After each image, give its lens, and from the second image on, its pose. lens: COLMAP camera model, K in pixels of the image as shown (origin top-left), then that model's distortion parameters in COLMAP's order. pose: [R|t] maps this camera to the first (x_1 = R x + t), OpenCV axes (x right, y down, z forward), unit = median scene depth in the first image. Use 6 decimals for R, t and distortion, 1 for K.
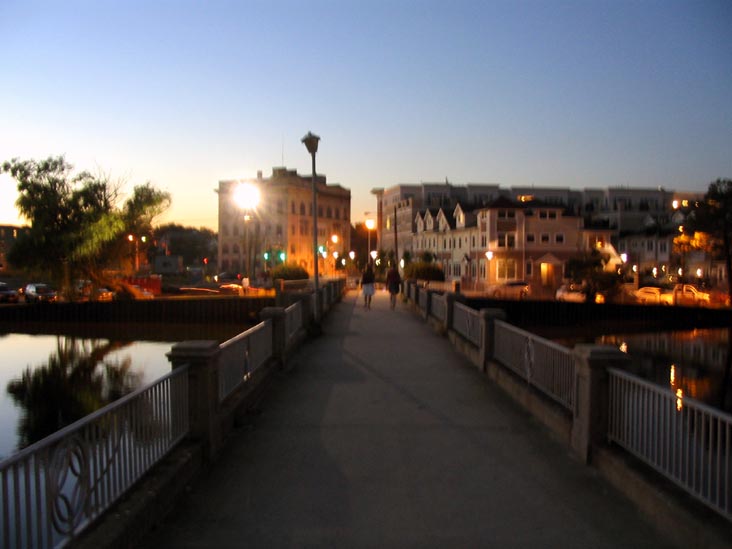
lens RADIAL K [[741.0, 0, 366.0], [0, 741.0, 274.5], [0, 0, 1]] dist [-0.188099, 0.217774]
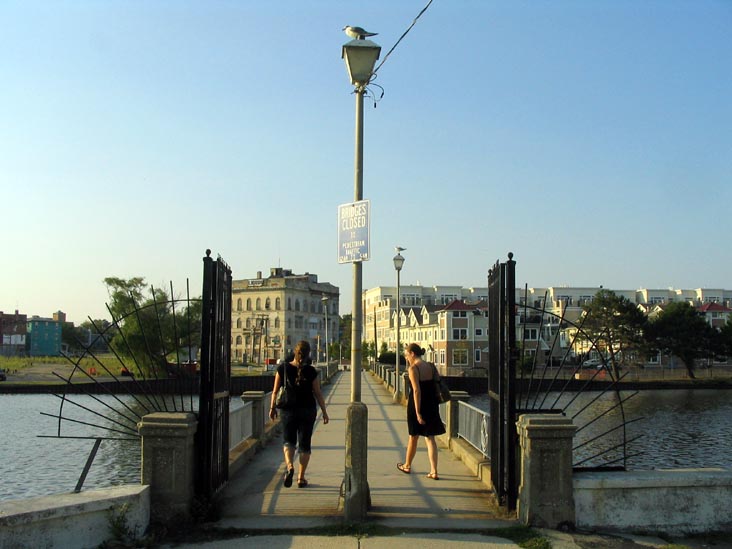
lens RADIAL K [[741.0, 0, 366.0], [0, 741.0, 274.5], [0, 0, 1]] dist [-0.188099, 0.217774]
pose [[0.999844, -0.001315, 0.017587, 0.001342], [0.003421, 0.992735, -0.120272, 0.005183], [-0.017301, 0.120313, 0.992585, -0.265462]]
